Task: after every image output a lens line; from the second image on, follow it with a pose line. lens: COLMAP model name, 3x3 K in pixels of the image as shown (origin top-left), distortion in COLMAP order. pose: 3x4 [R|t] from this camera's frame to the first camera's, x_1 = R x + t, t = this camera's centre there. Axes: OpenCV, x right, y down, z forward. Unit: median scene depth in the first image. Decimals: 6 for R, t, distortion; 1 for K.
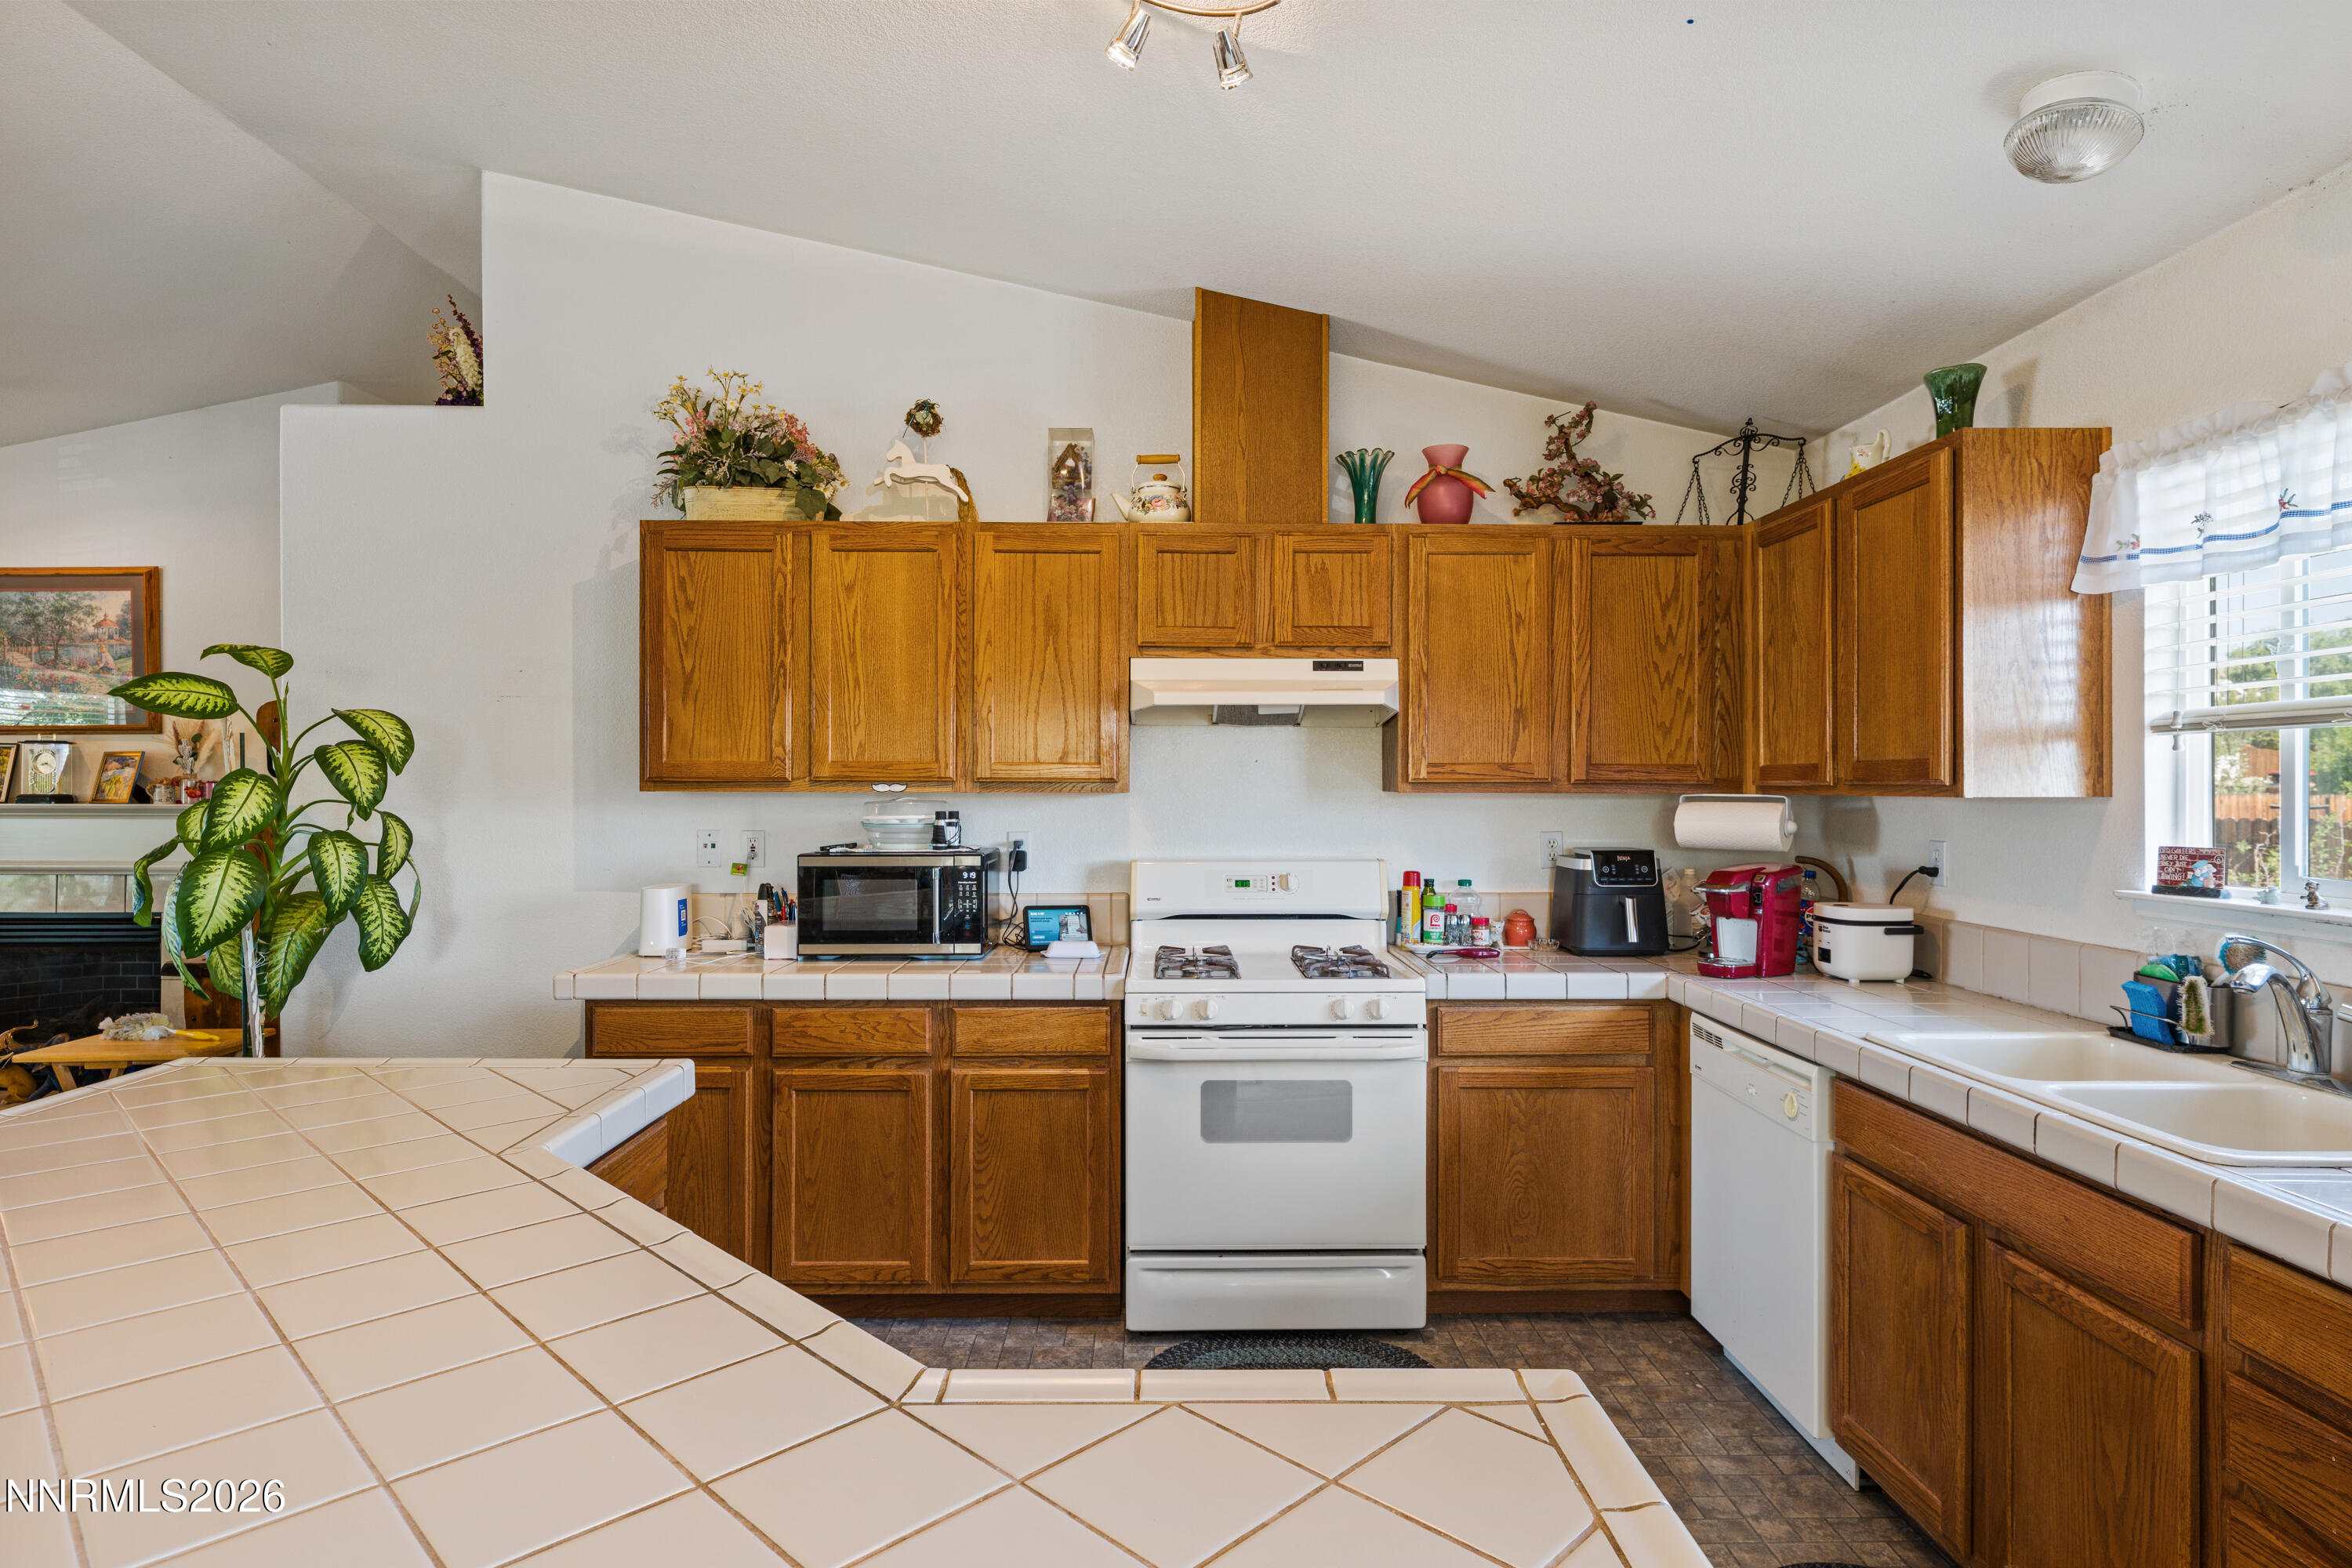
lens RADIAL K [[1273.8, 0, 1157.1], [0, 1273.8, 787.0], [0, 0, 1]] dist [-0.002909, 0.000970]
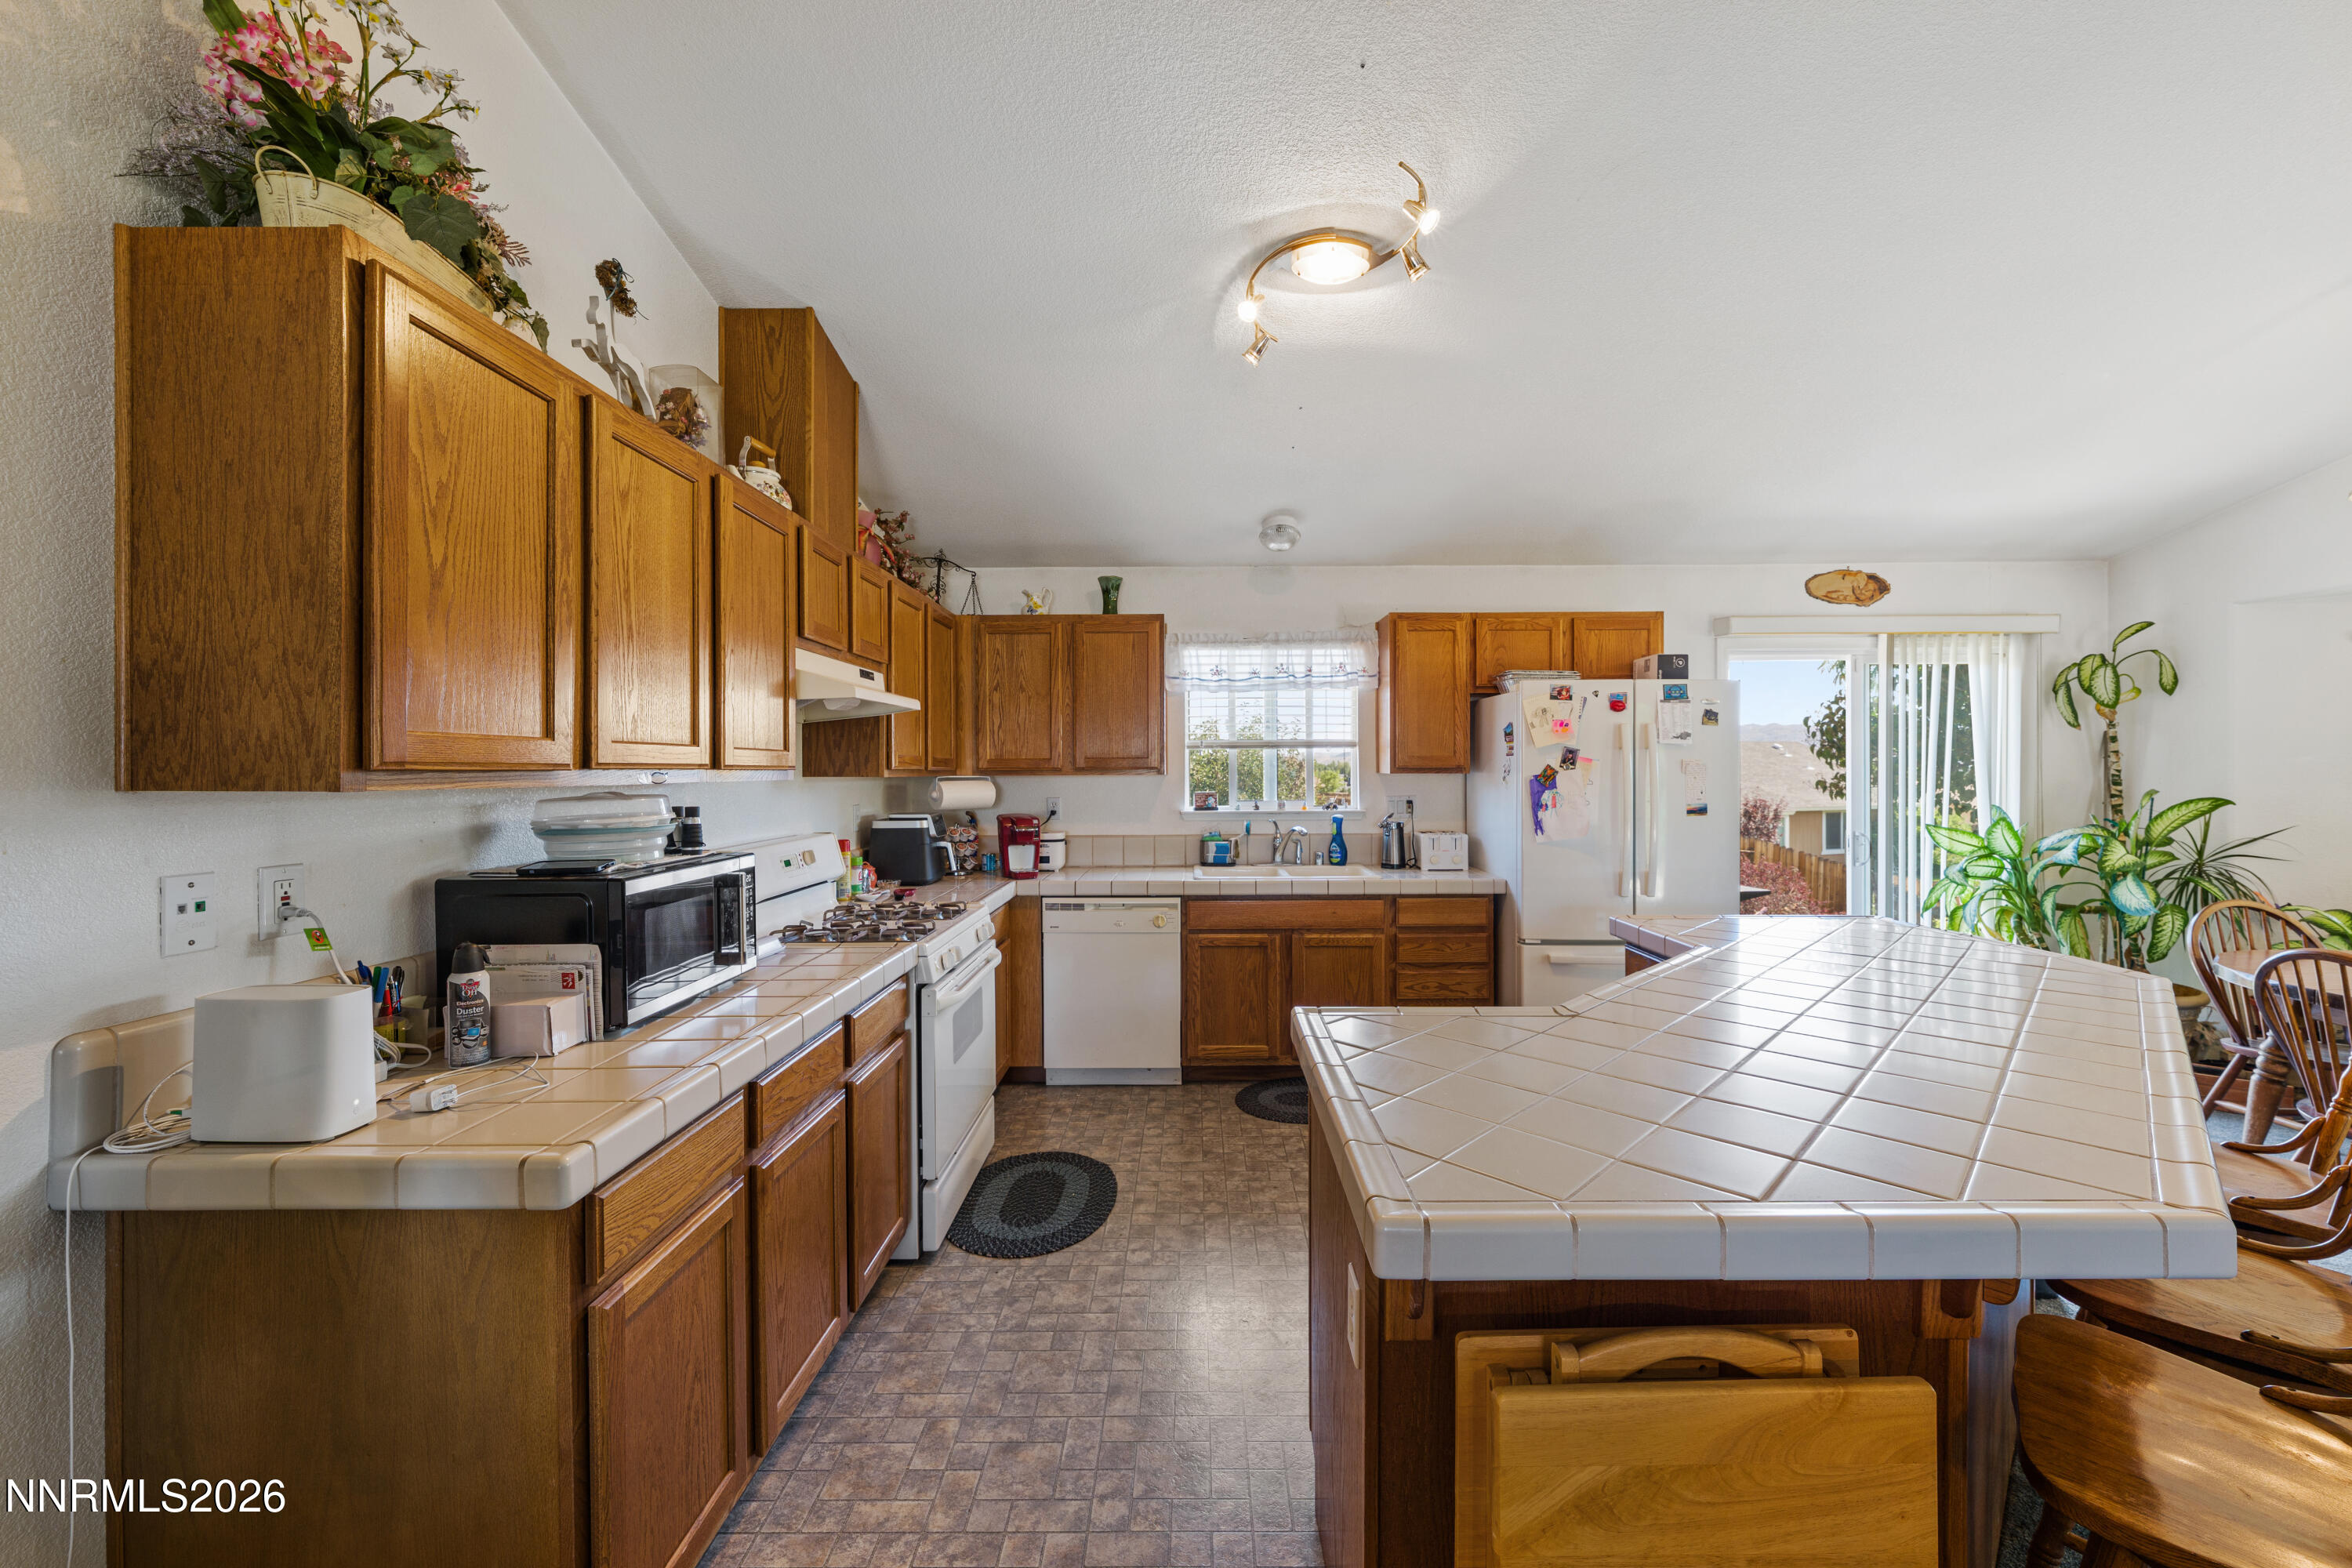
lens RADIAL K [[919.9, 0, 1202.4], [0, 919.9, 773.0], [0, 0, 1]] dist [-0.004132, -0.000464]
pose [[-0.004490, -0.006049, 0.999972, -0.751851], [0.007851, 0.999951, 0.006084, -0.003280], [-0.999959, 0.007878, -0.004442, 0.680549]]
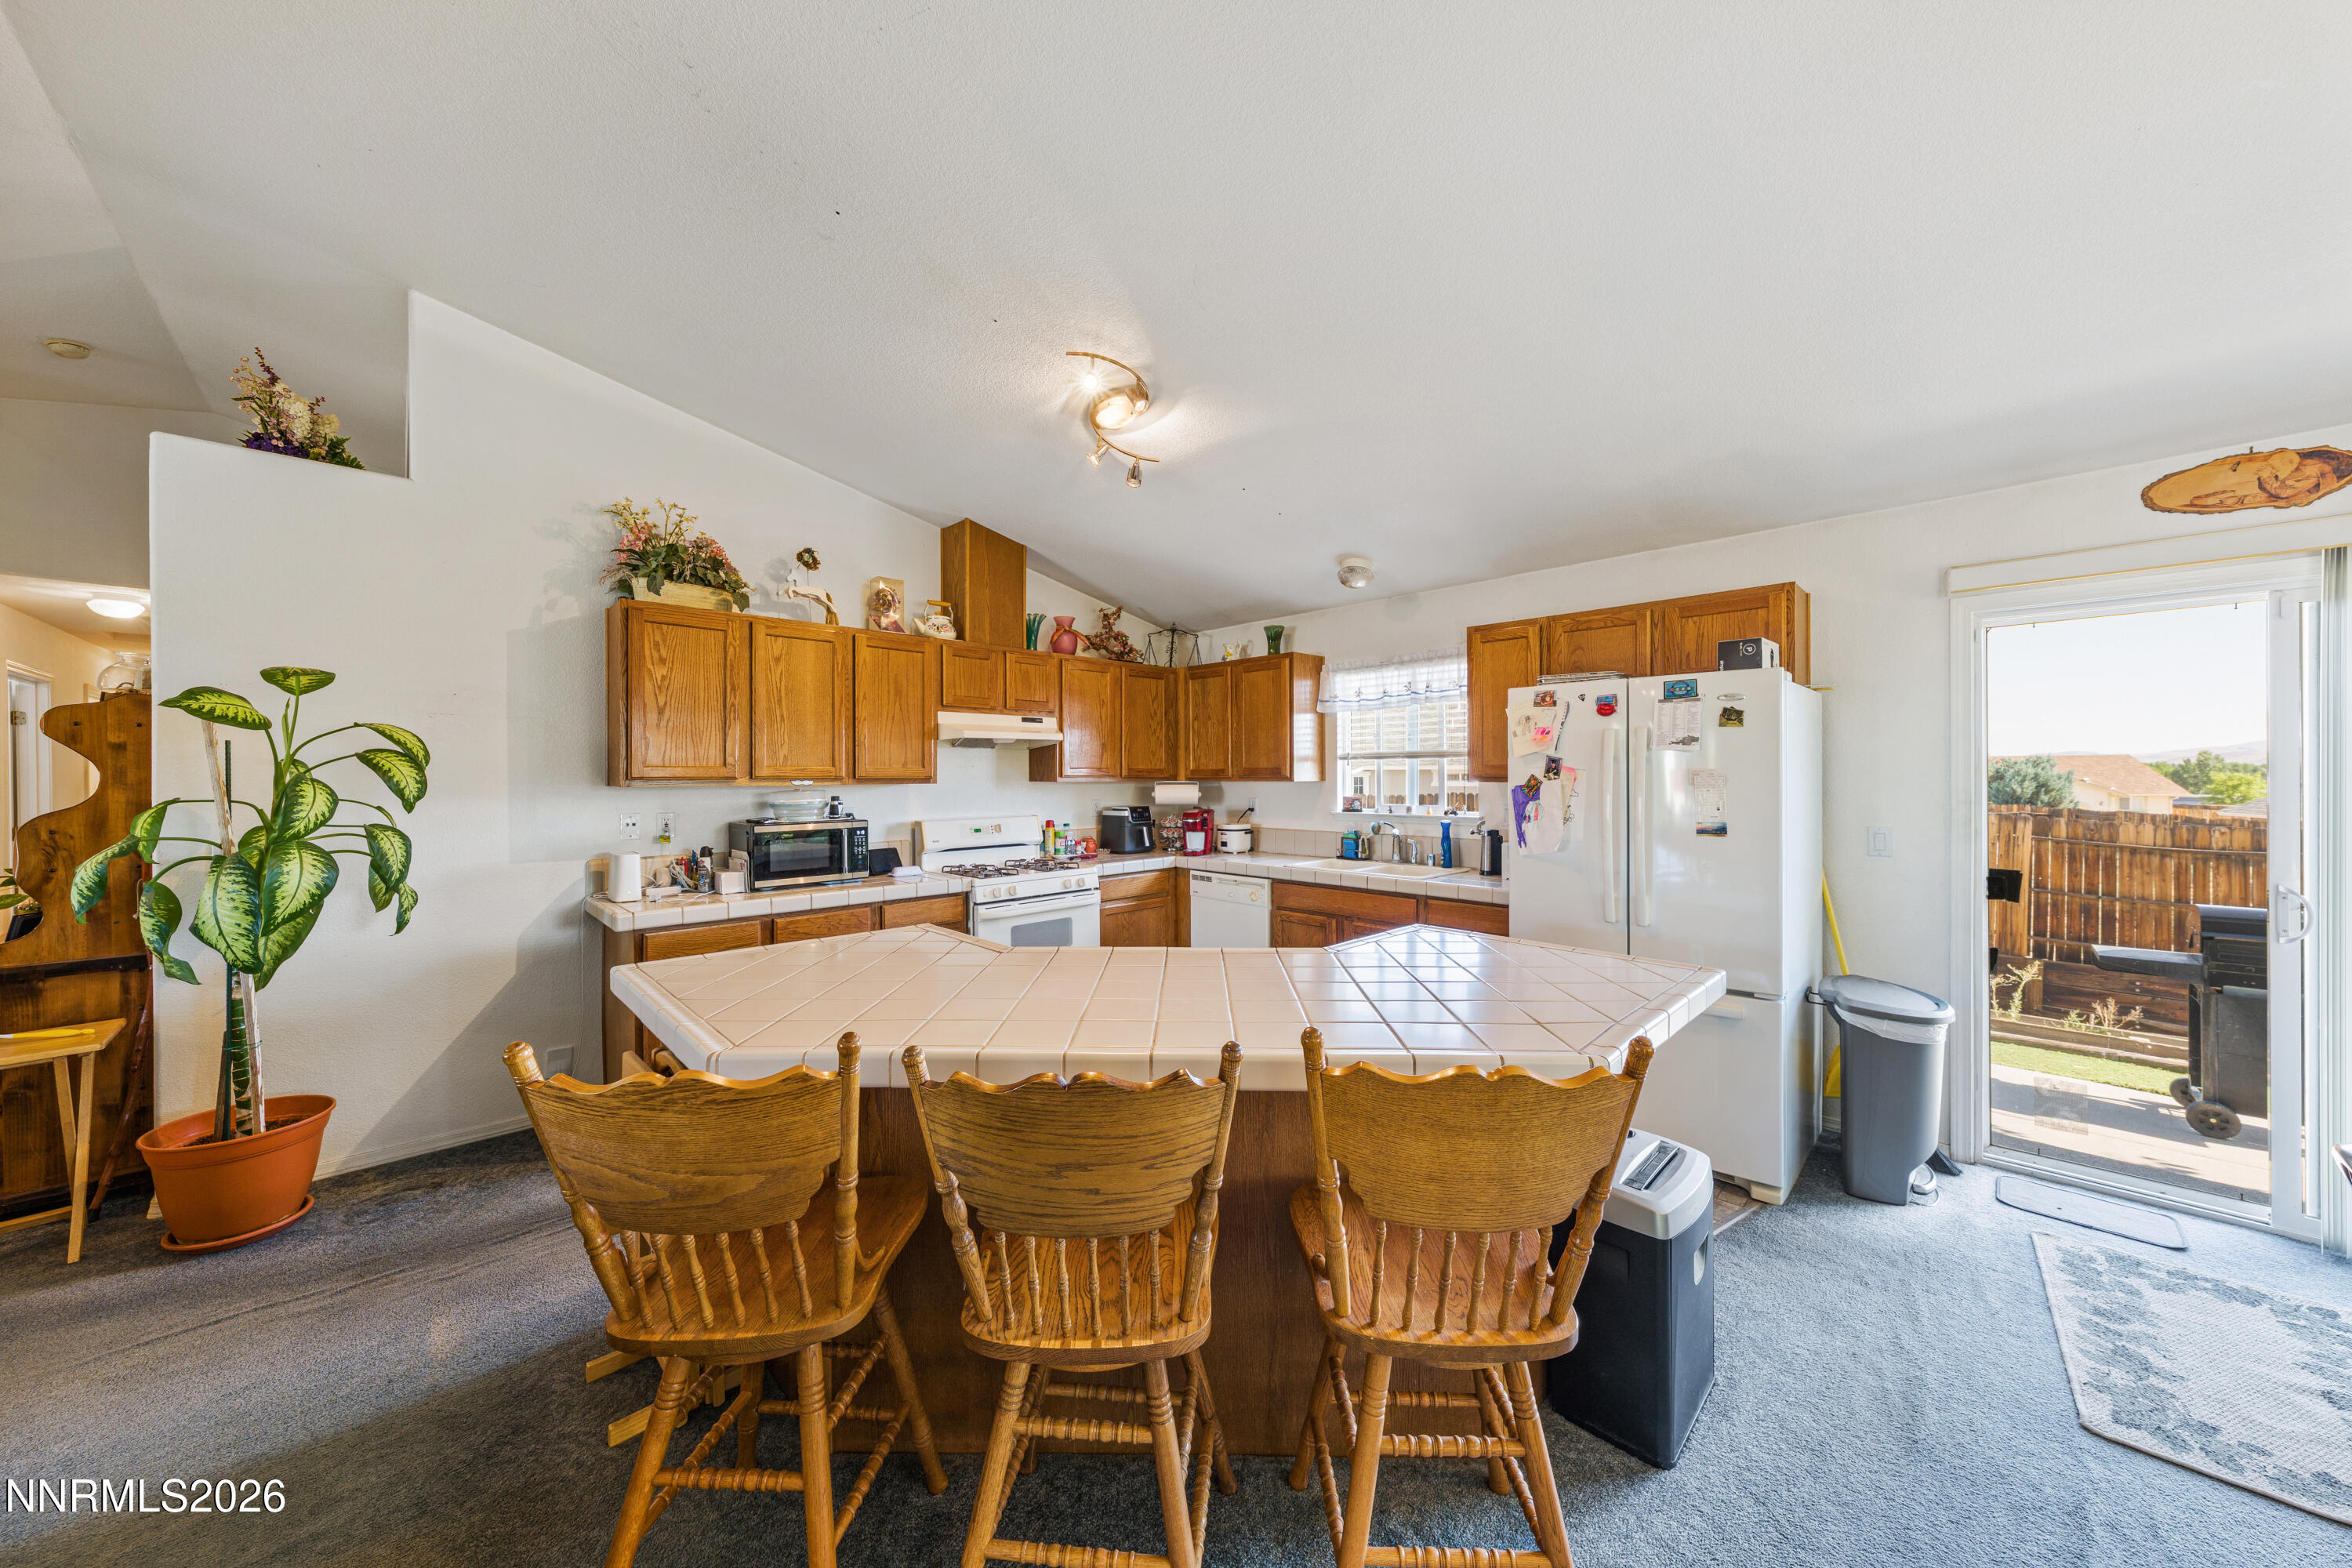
lens RADIAL K [[818.1, 0, 1188.1], [0, 818.1, 772.5], [0, 0, 1]] dist [-0.002037, -0.000685]
pose [[0.713680, -0.002723, 0.700467, -0.595473], [0.007039, 0.999970, -0.003285, -0.005428], [-0.700437, 0.007275, 0.713677, -0.104667]]
